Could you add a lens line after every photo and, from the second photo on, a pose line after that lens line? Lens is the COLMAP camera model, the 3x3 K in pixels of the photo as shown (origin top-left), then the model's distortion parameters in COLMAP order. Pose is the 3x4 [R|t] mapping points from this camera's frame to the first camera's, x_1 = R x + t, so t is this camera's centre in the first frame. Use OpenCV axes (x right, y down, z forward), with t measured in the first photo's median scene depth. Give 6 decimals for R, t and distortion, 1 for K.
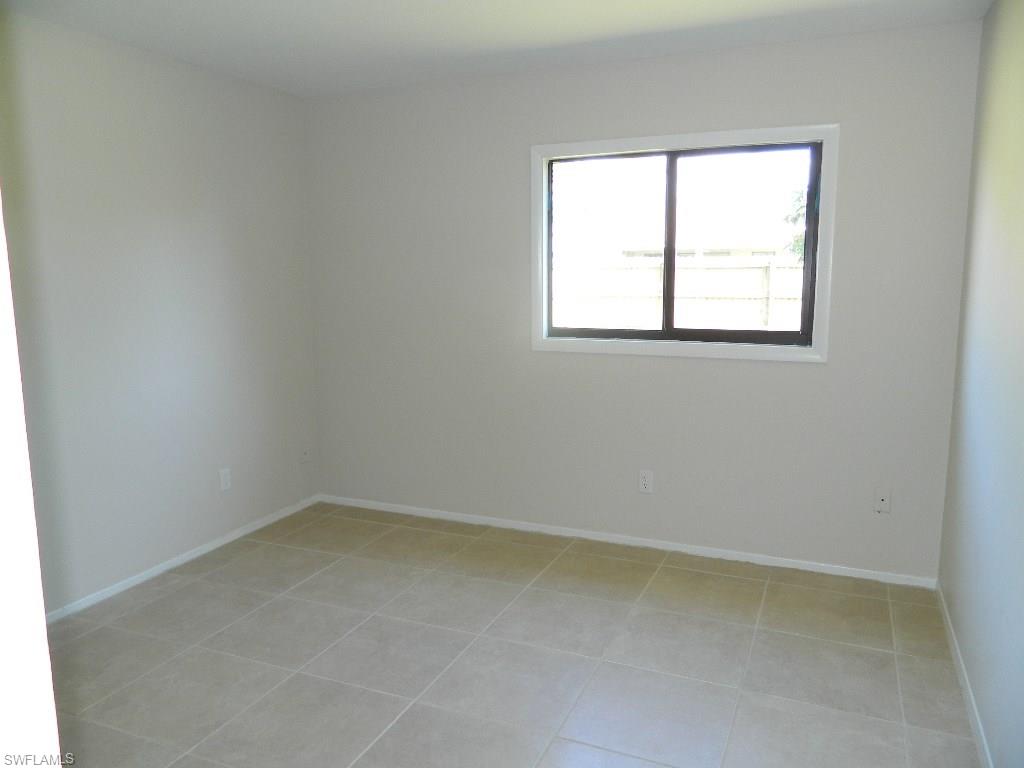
lens RADIAL K [[760.7, 0, 515.5], [0, 760.7, 384.8], [0, 0, 1]] dist [0.010017, -0.004815]
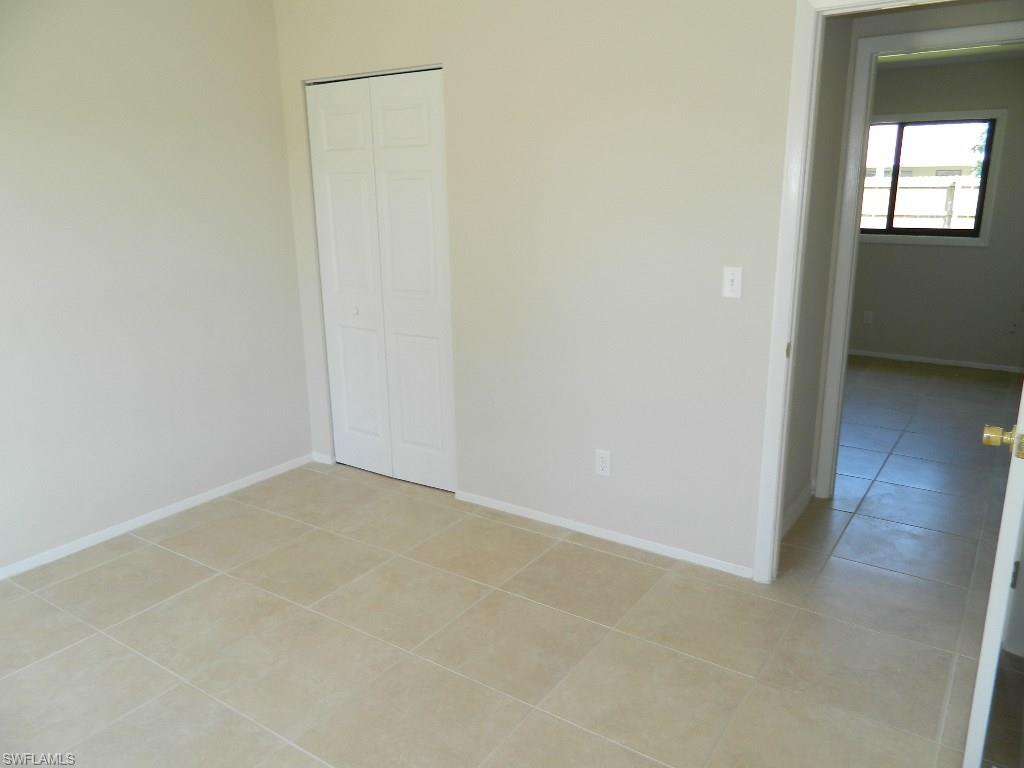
lens RADIAL K [[760.7, 0, 511.1], [0, 760.7, 386.5], [0, 0, 1]] dist [0.010017, -0.004815]
pose [[0.981629, 0.047303, -0.184846, -0.302147], [-0.027820, 0.993912, 0.106609, 0.122313], [0.188763, -0.099508, 0.976968, -0.877972]]
